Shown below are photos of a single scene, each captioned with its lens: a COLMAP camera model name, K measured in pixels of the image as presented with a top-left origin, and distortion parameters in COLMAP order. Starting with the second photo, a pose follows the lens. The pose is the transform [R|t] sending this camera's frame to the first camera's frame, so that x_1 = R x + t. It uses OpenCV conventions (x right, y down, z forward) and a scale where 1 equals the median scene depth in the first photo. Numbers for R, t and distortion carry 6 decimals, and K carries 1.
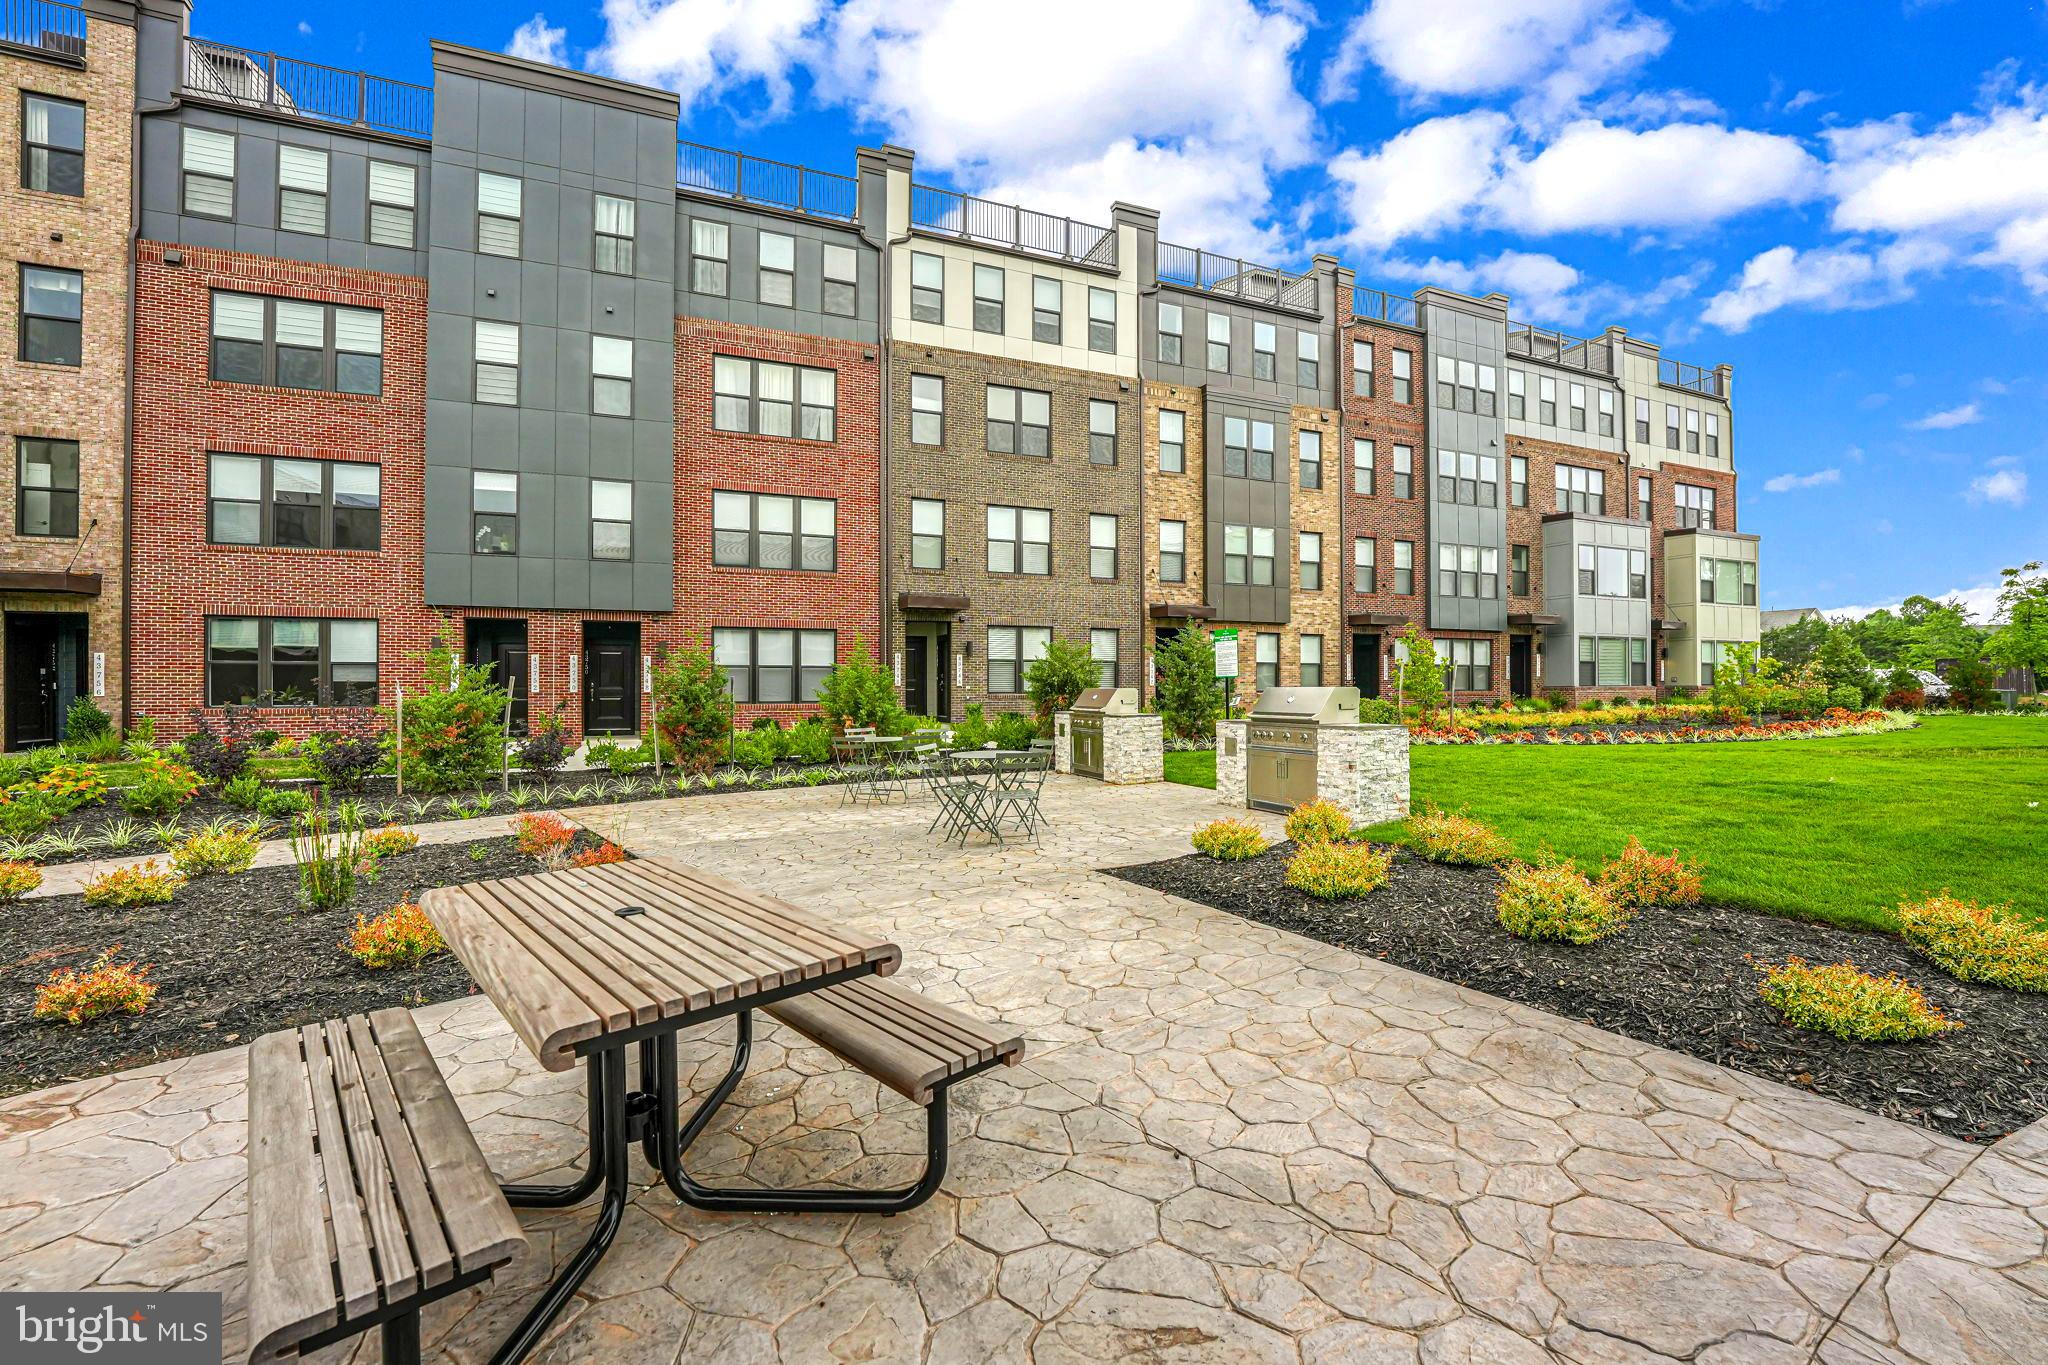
lens RADIAL K [[827.2, 0, 1024.0], [0, 827.2, 682.5], [0, 0, 1]] dist [-0.026113, 0.001916]
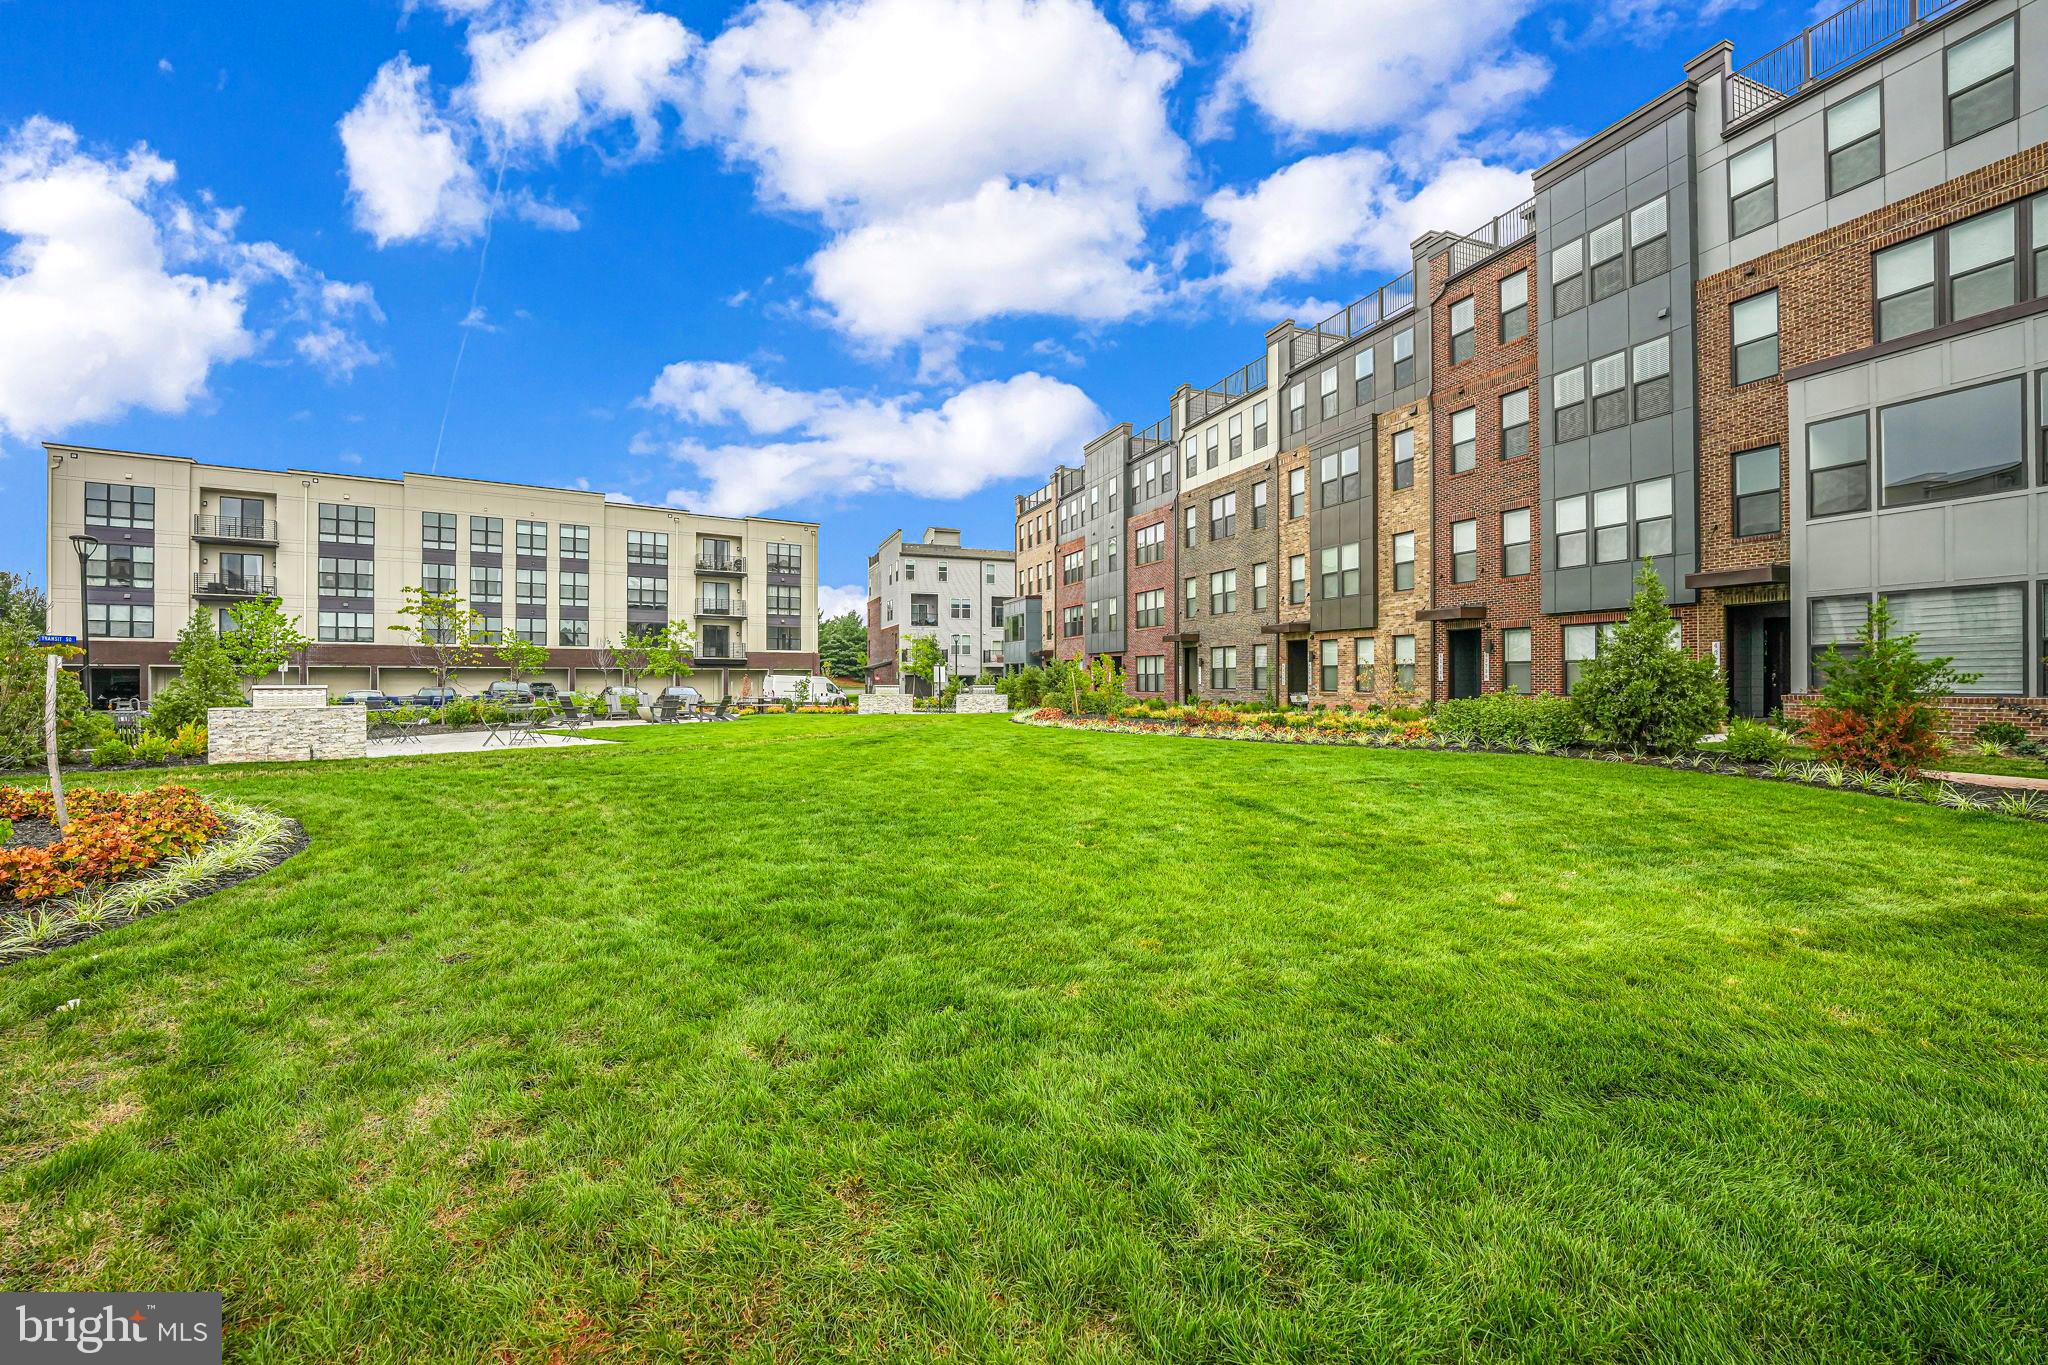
lens RADIAL K [[834.7, 0, 1024.0], [0, 834.7, 682.5], [0, 0, 1]] dist [-0.024995, 0.000266]
pose [[-0.025154, 0.001795, -0.999682, 1.539961], [0.001528, 0.999997, 0.001757, -0.003831], [0.999682, -0.001483, -0.025156, 0.638380]]
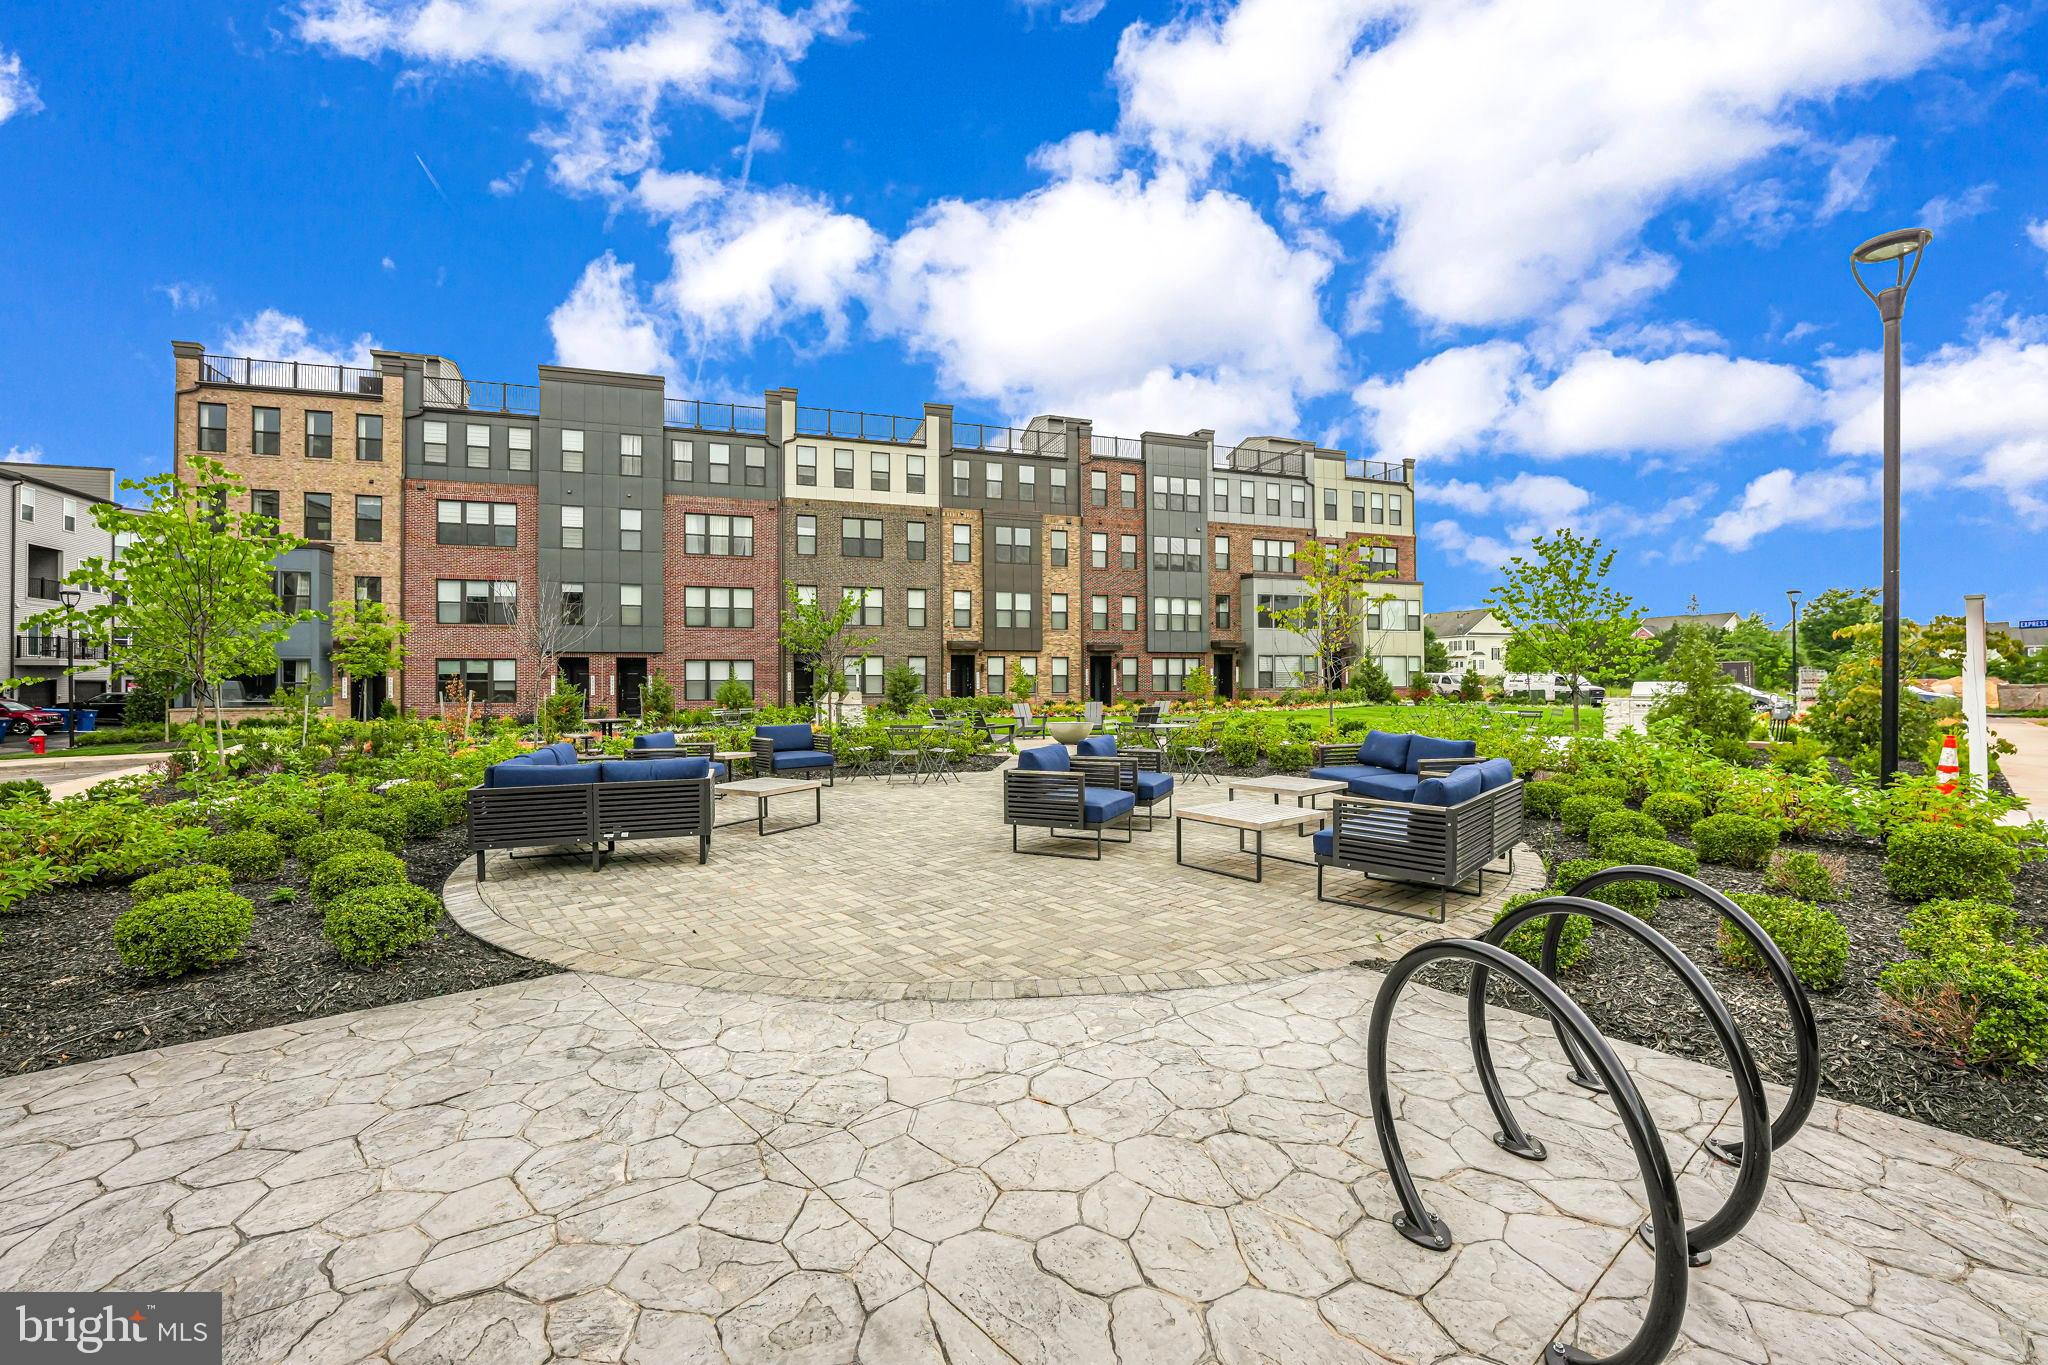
lens RADIAL K [[827.2, 0, 1024.0], [0, 827.2, 682.5], [0, 0, 1]] dist [-0.026113, 0.001916]
pose [[0.998804, -0.005707, -0.048555, 0.402269], [0.005575, 0.999980, -0.002860, -0.005305], [0.048571, 0.002586, 0.998816, -0.693856]]
